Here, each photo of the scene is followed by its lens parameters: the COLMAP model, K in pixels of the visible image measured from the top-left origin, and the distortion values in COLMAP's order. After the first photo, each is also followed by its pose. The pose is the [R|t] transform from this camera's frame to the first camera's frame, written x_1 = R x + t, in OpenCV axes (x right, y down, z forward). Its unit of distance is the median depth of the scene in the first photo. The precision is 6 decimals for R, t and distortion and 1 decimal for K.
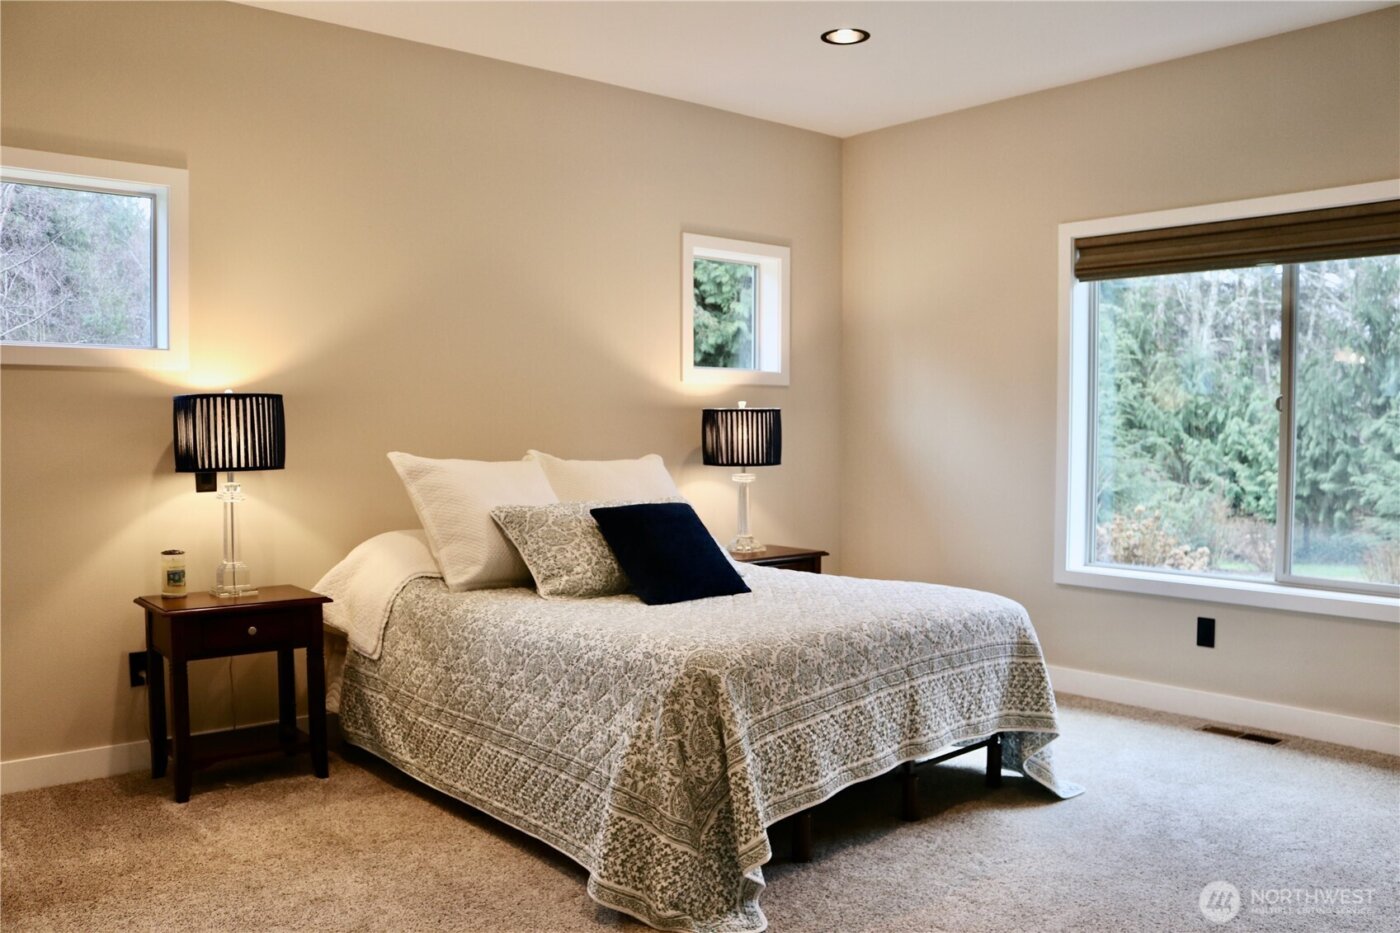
lens RADIAL K [[1168.7, 0, 697.3], [0, 1168.7, 466.9], [0, 0, 1]] dist [-0.079121, 0.030530]
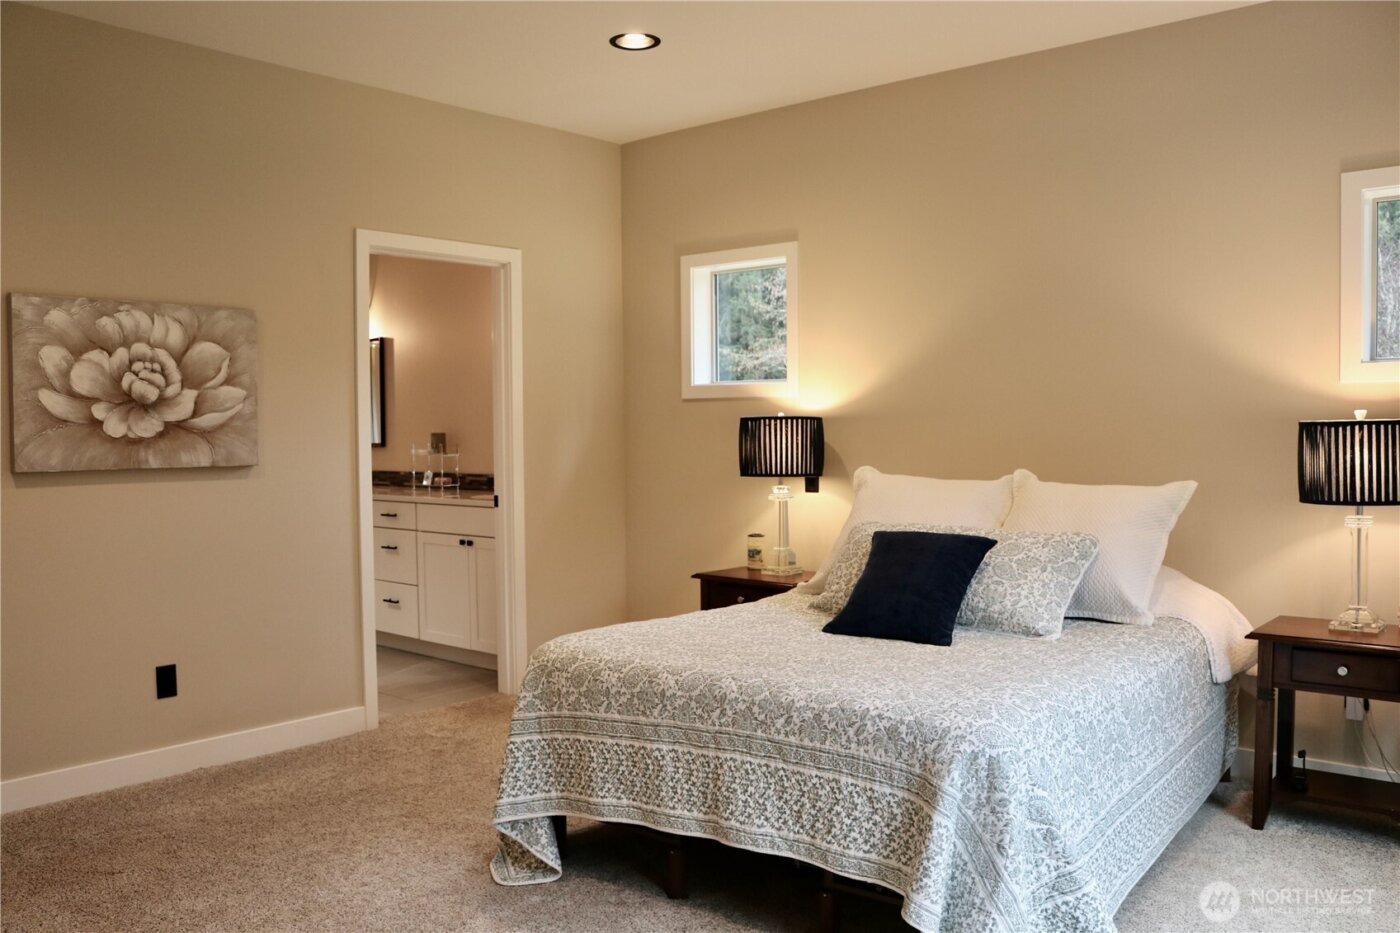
lens RADIAL K [[1168.7, 0, 695.1], [0, 1168.7, 468.4], [0, 0, 1]] dist [-0.079121, 0.030530]
pose [[0.142950, 0.035669, -0.989087, 0.895349], [-0.027186, 0.999115, 0.032102, -0.046449], [0.989356, 0.022300, 0.143794, 0.739712]]
